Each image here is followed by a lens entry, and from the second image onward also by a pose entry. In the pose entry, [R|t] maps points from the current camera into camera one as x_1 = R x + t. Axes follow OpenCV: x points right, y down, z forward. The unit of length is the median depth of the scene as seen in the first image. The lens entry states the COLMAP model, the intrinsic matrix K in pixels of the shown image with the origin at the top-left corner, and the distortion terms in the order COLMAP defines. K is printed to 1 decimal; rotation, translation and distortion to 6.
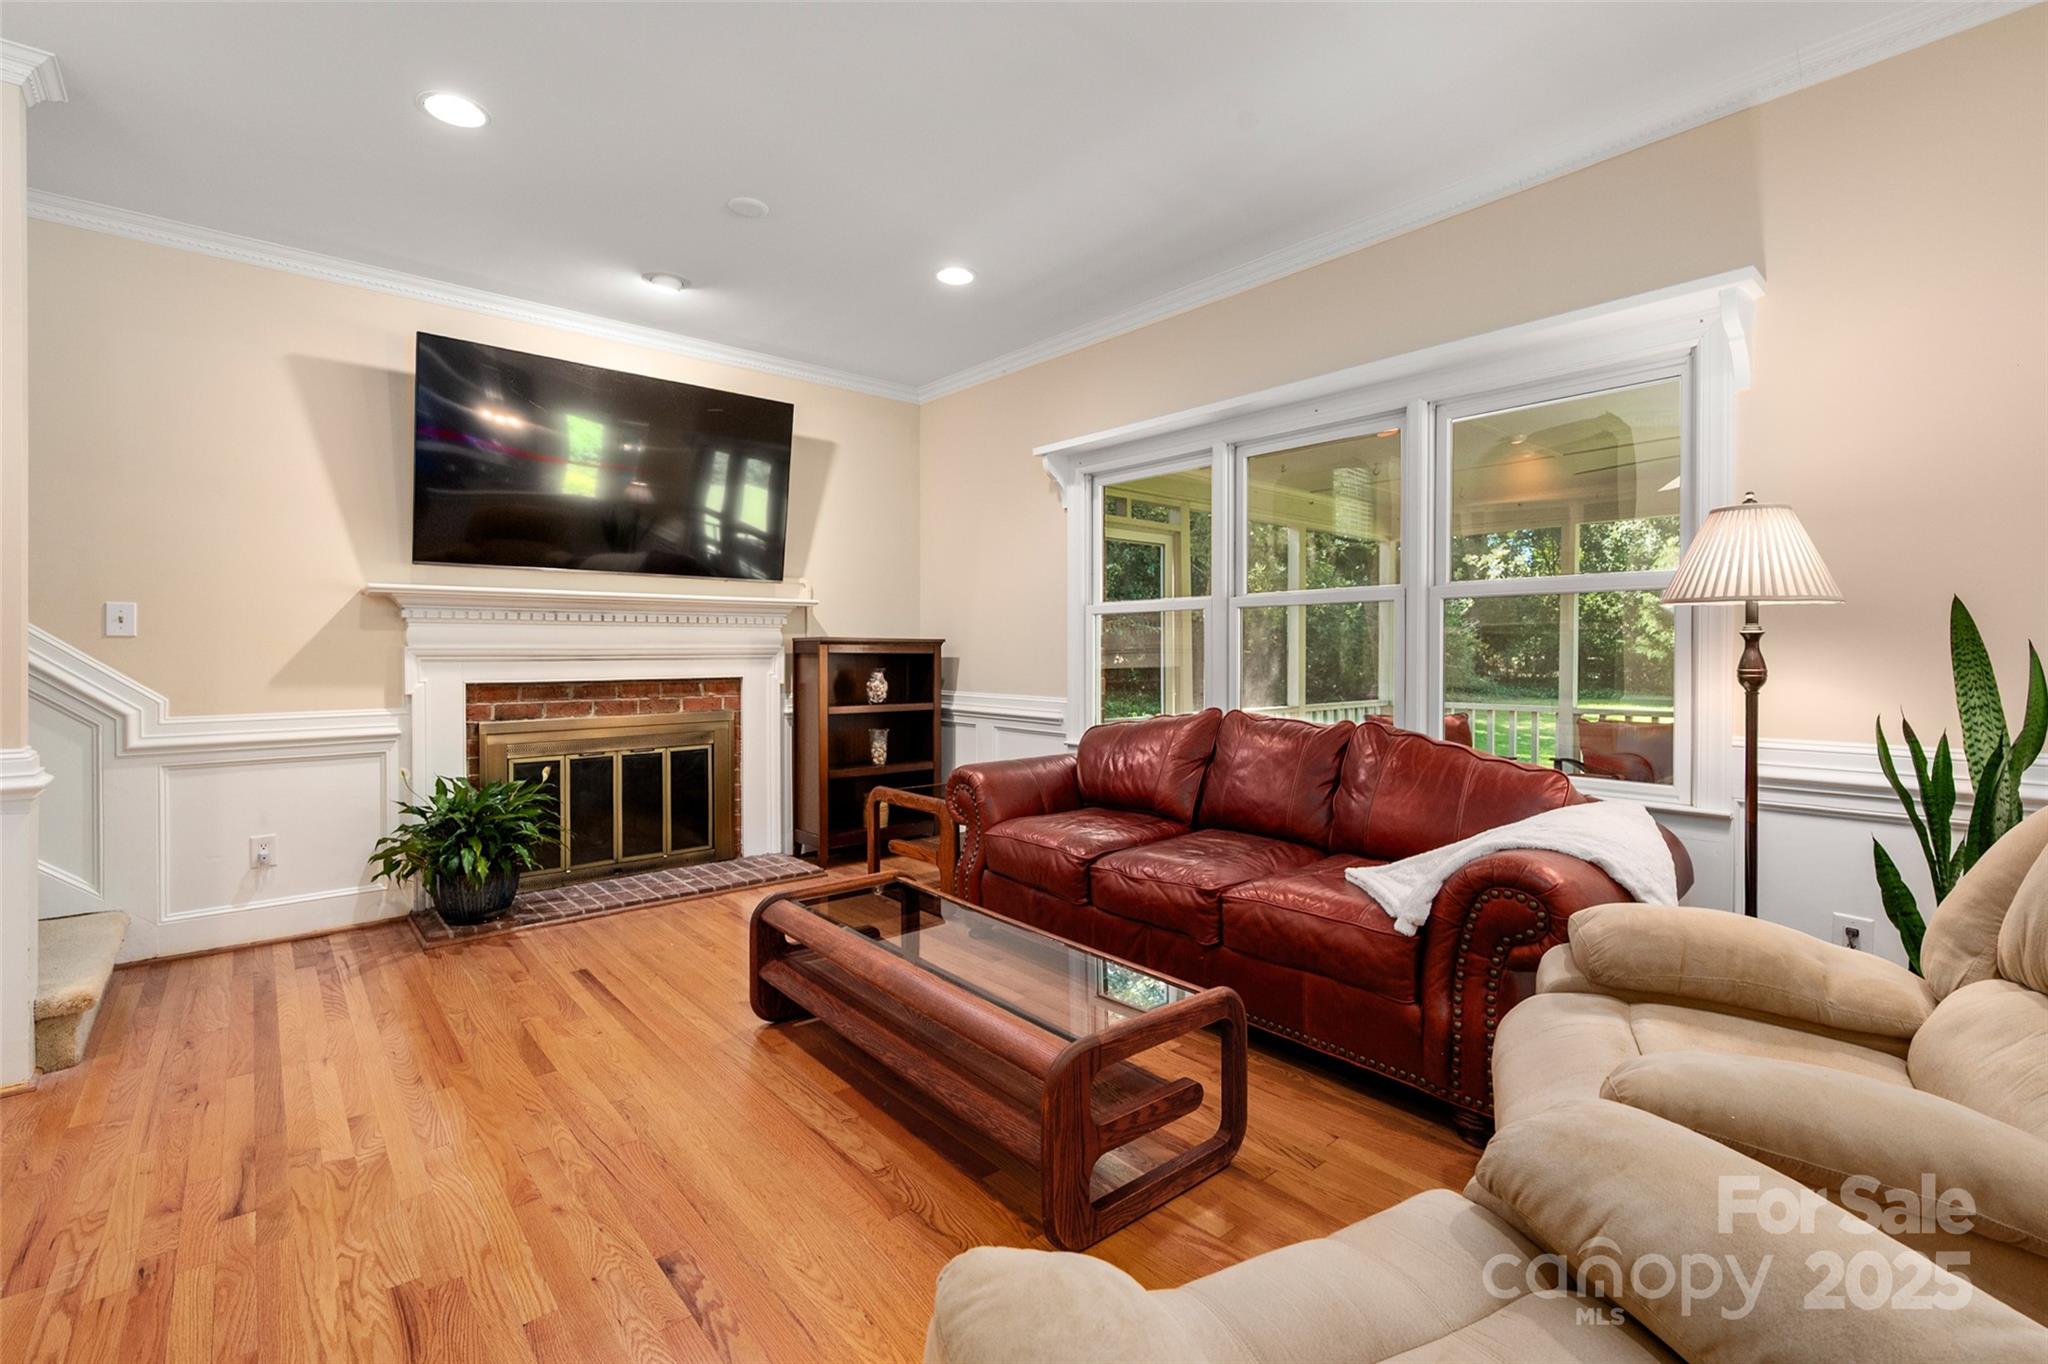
lens RADIAL K [[873.6, 0, 1009.0], [0, 873.6, 647.4], [0, 0, 1]] dist [-0.003225, -0.000585]
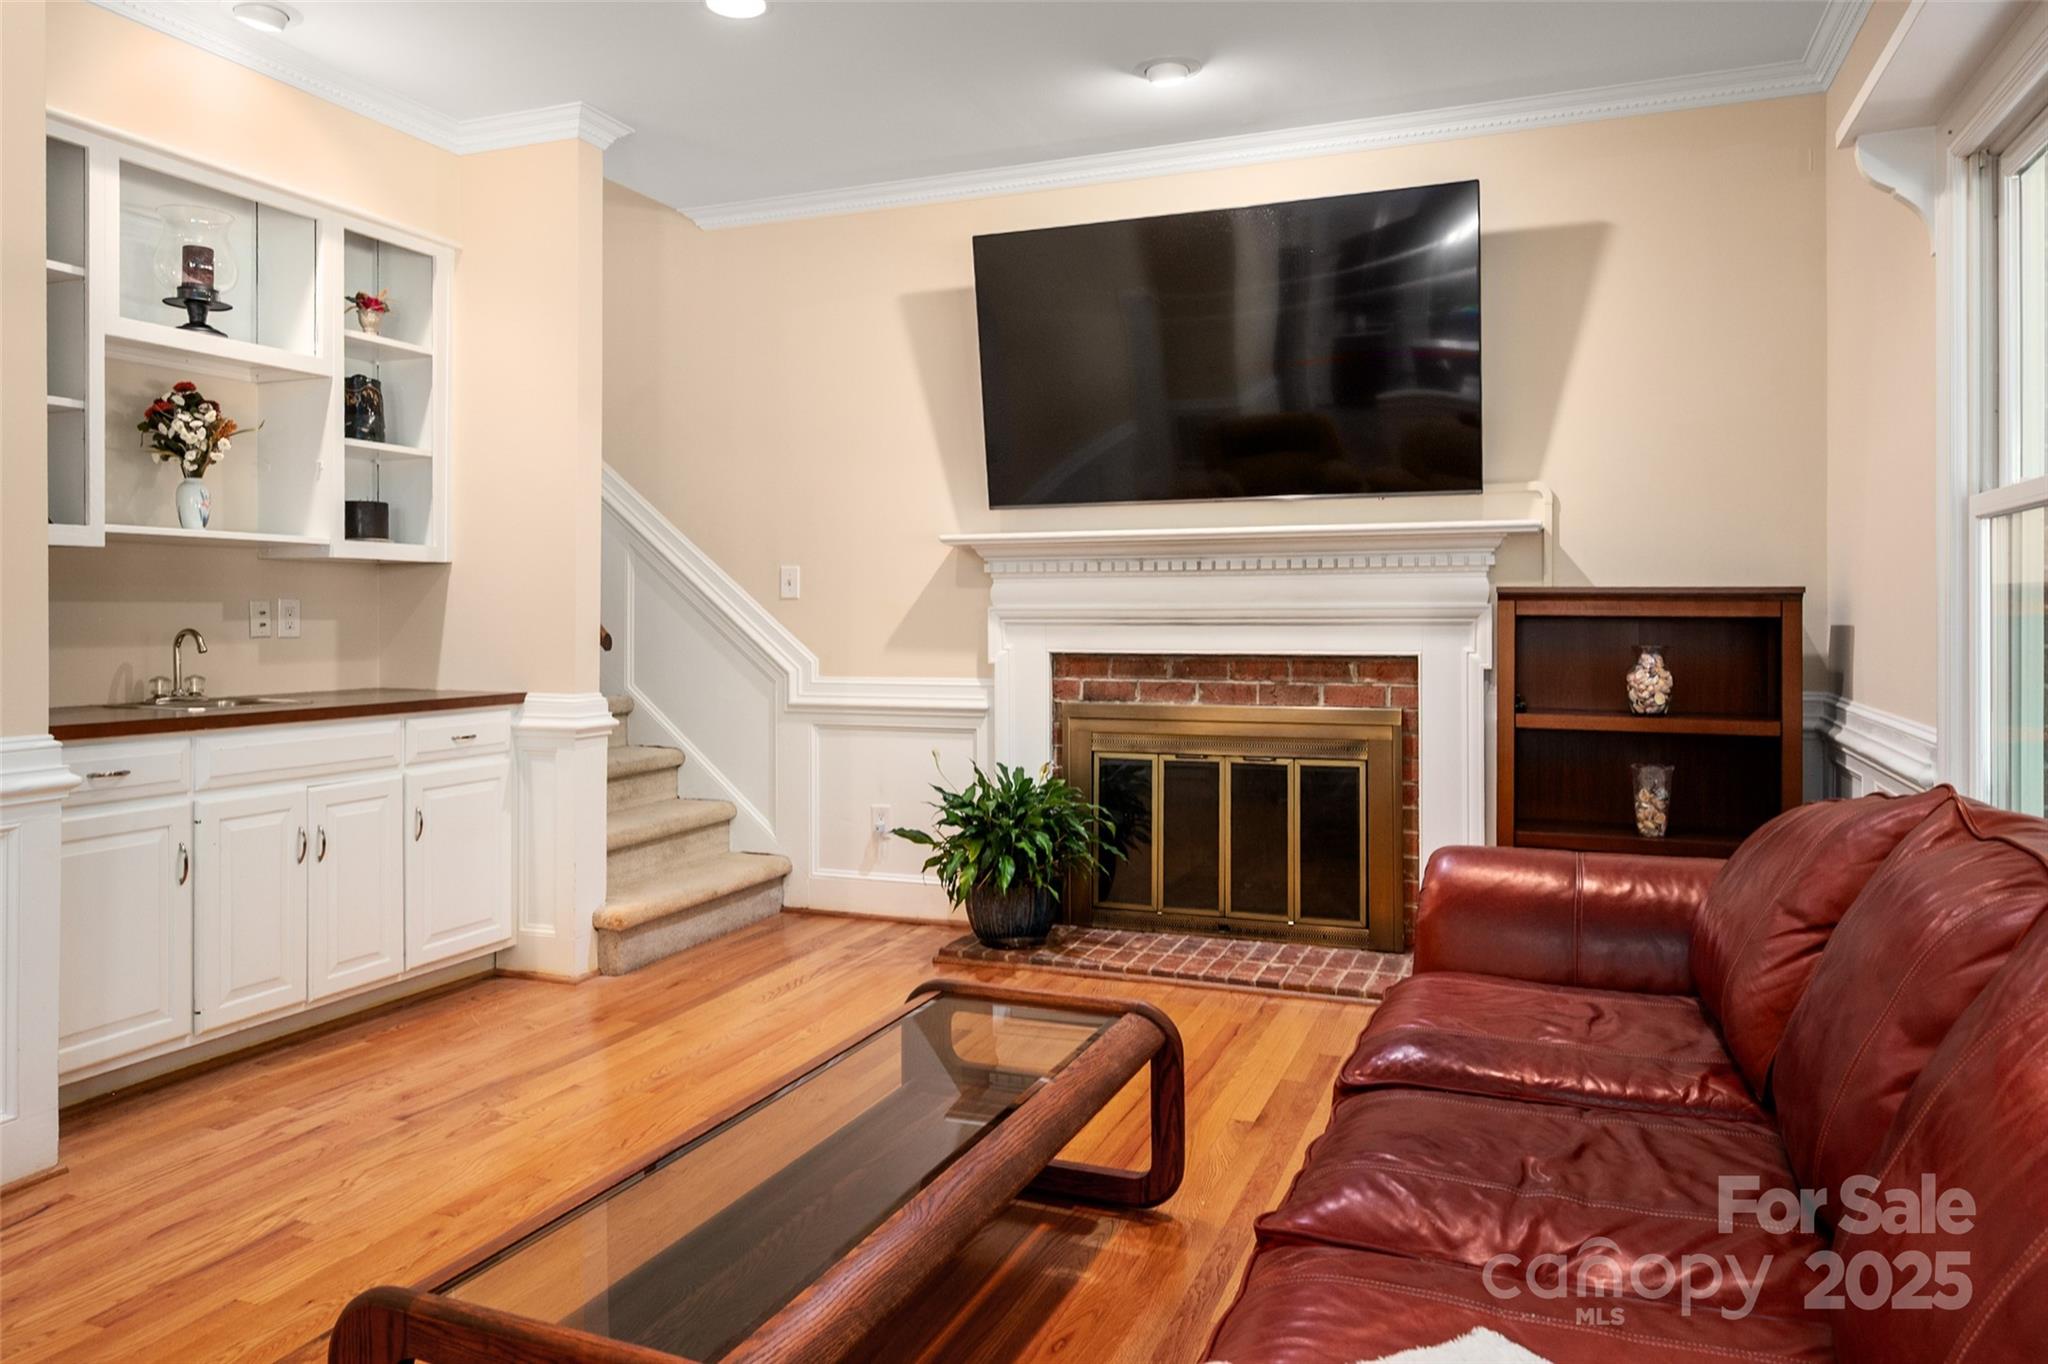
lens RADIAL K [[1332.8, 0, 1056.1], [0, 1332.8, 602.8], [0, 0, 1]] dist [-0.000839, -0.002446]
pose [[0.488583, -0.005085, -0.872503, 0.437325], [0.004518, 0.999984, -0.003298, -0.000349], [0.872506, -0.002331, 0.488598, 0.386029]]
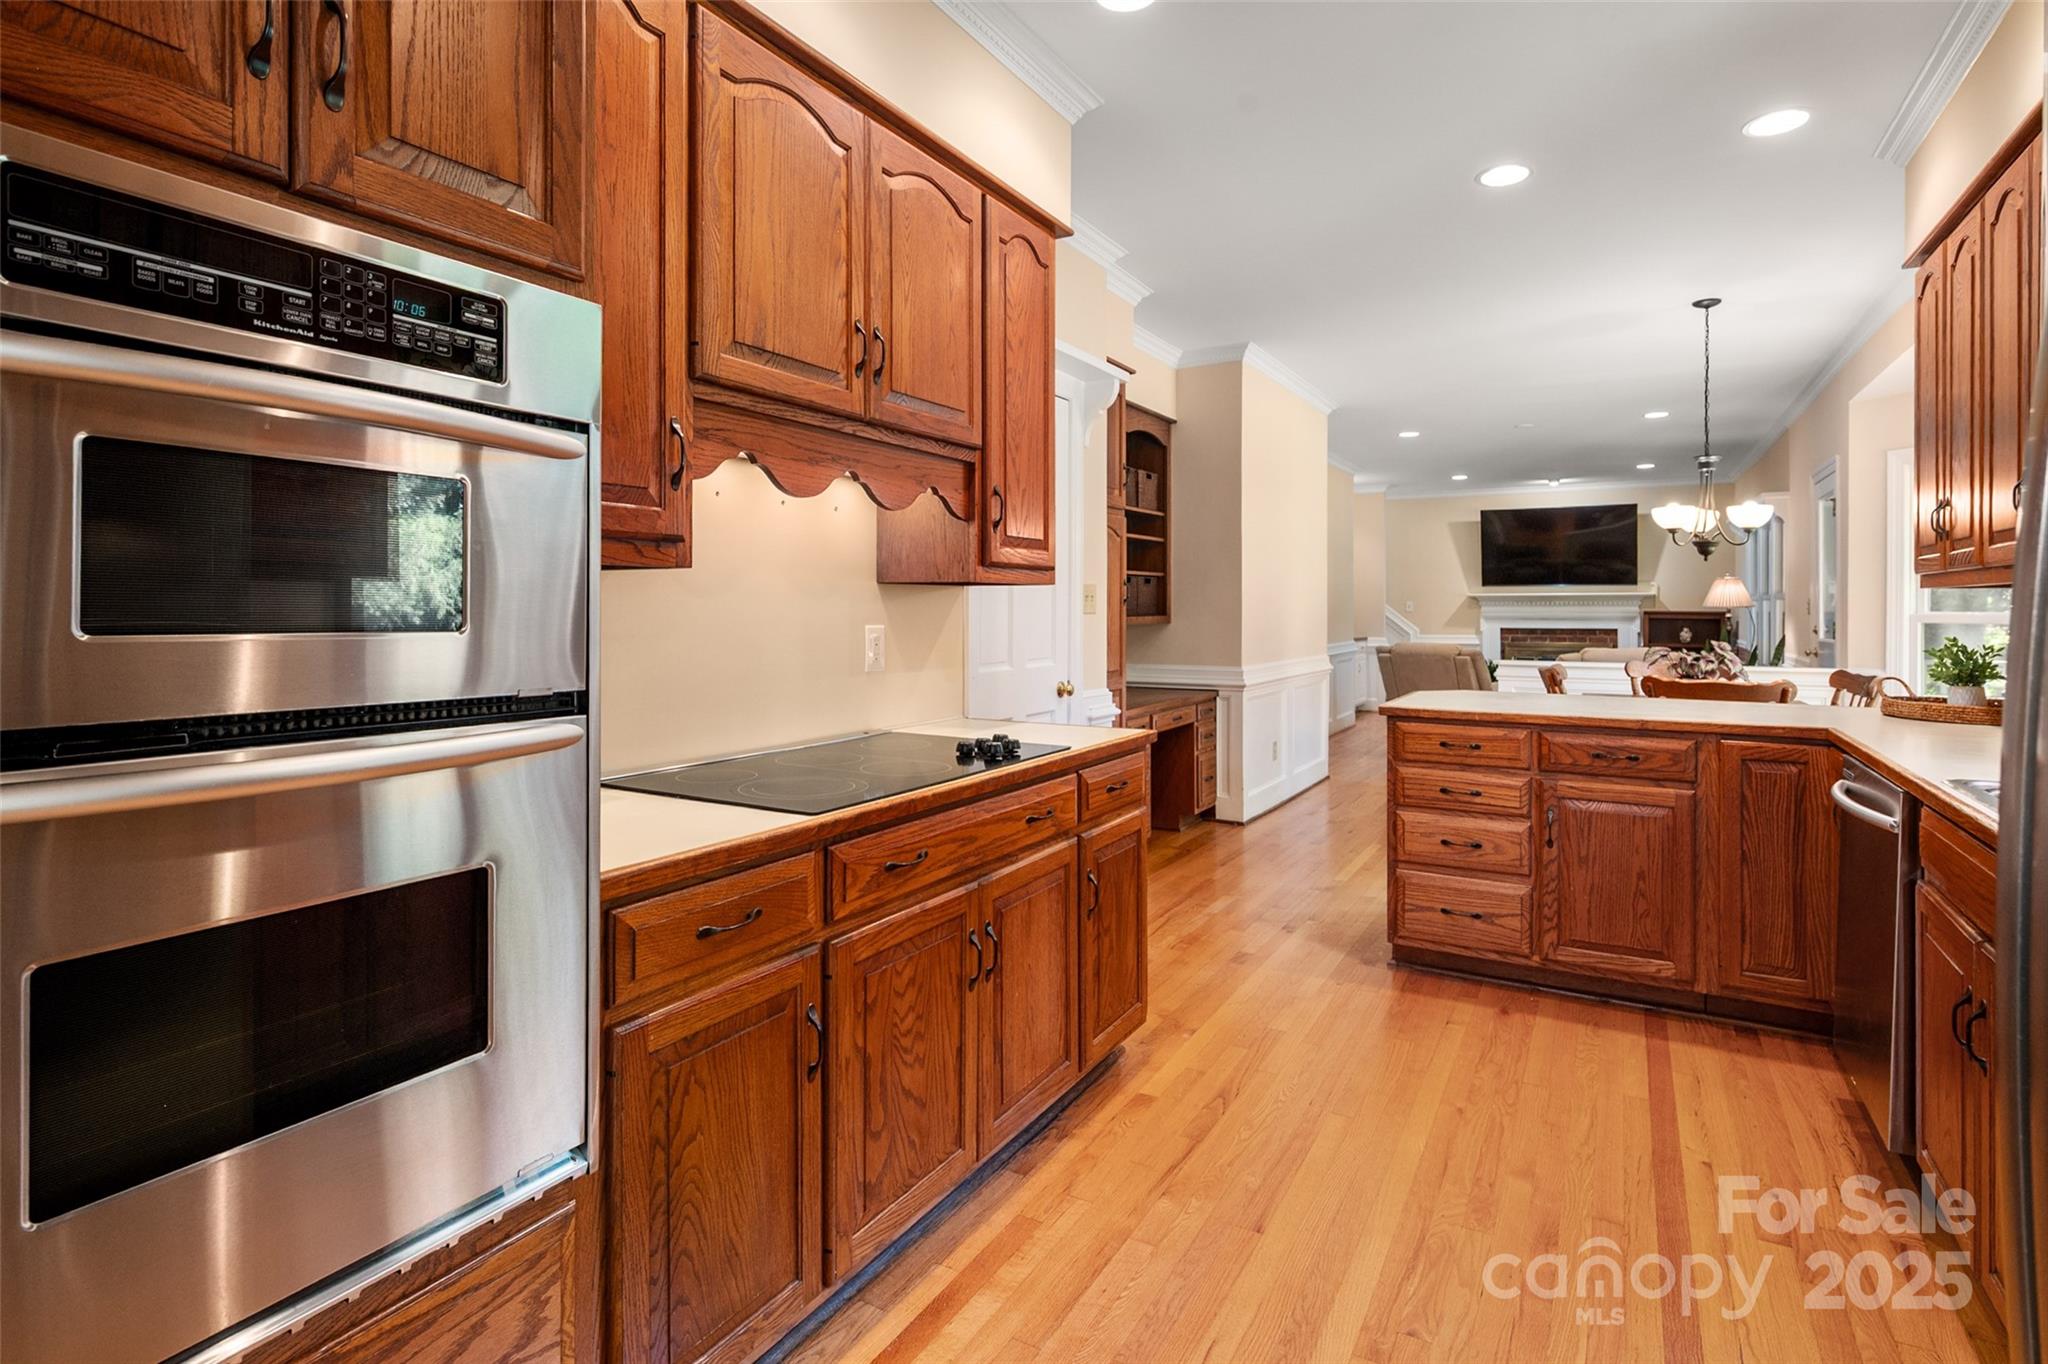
lens RADIAL K [[1005.0, 0, 1041.8], [0, 1005.0, 603.3], [0, 0, 1]] dist [-0.007044, -0.000643]
pose [[0.349735, -0.008741, -0.936808, 1.820941], [-0.004196, 0.999932, -0.010896, 0.003795], [0.936839, 0.007742, 0.349674, -1.460375]]
